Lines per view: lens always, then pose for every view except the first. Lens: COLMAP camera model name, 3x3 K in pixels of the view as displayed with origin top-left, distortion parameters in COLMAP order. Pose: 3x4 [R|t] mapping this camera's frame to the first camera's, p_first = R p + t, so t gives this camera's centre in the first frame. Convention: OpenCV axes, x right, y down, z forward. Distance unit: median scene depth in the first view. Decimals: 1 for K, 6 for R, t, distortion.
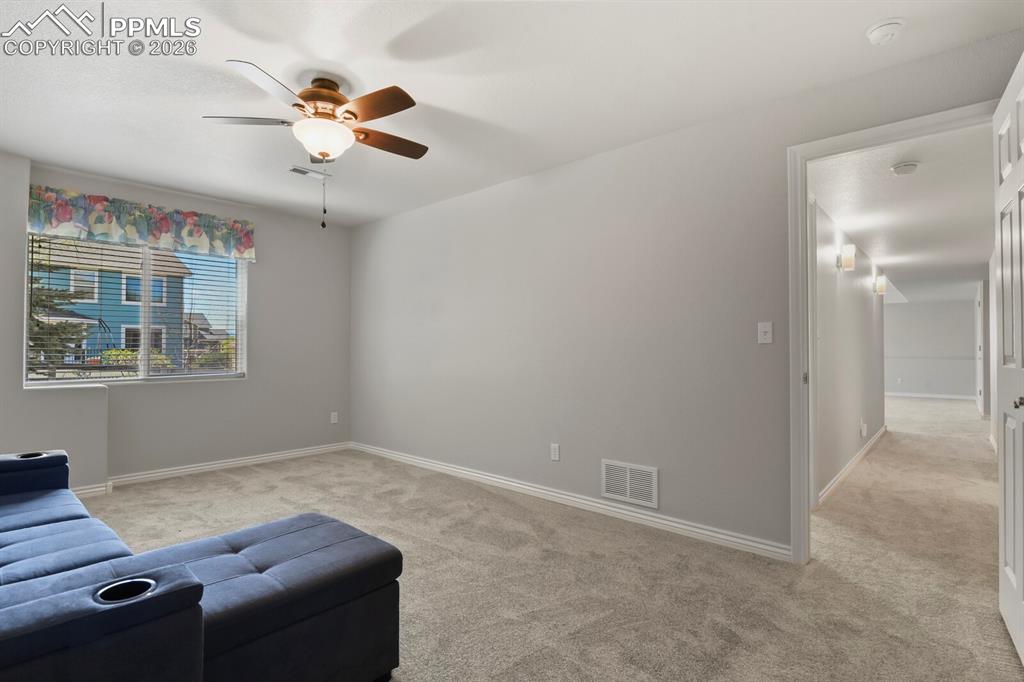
lens RADIAL K [[496.5, 0, 517.1], [0, 496.5, 342.7], [0, 0, 1]] dist [-0.020251, -0.000845]
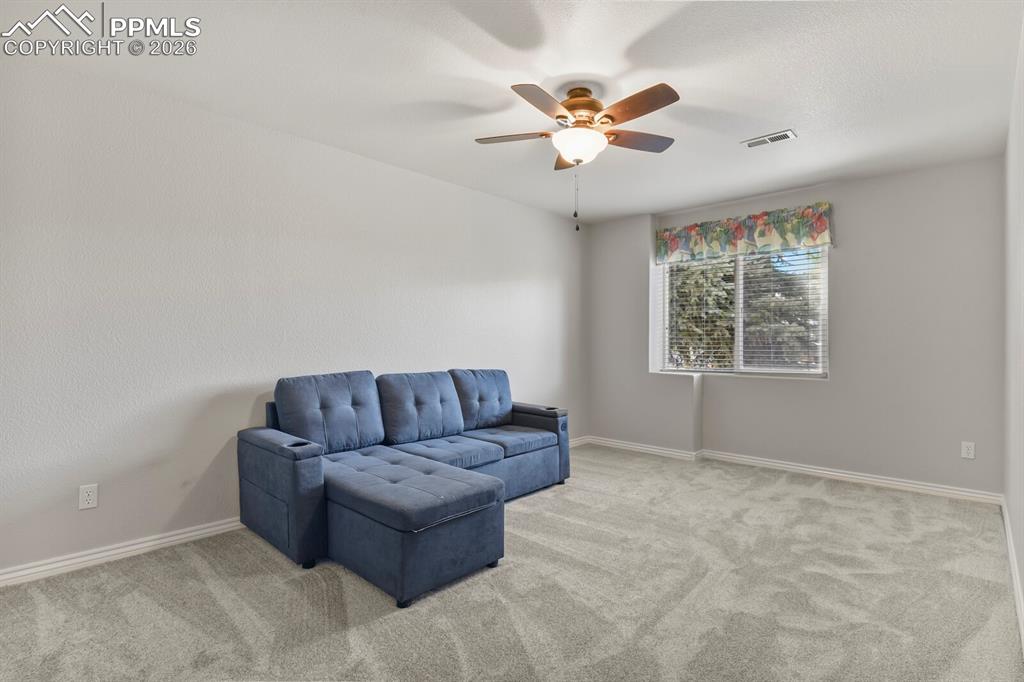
lens RADIAL K [[496.5, 0, 517.1], [0, 496.5, 342.7], [0, 0, 1]] dist [-0.020251, -0.000845]
pose [[-0.030614, -0.000294, -0.999531, 0.433535], [0.011167, 0.999937, -0.000636, 0.001183], [0.999469, -0.011181, -0.030609, 0.580956]]
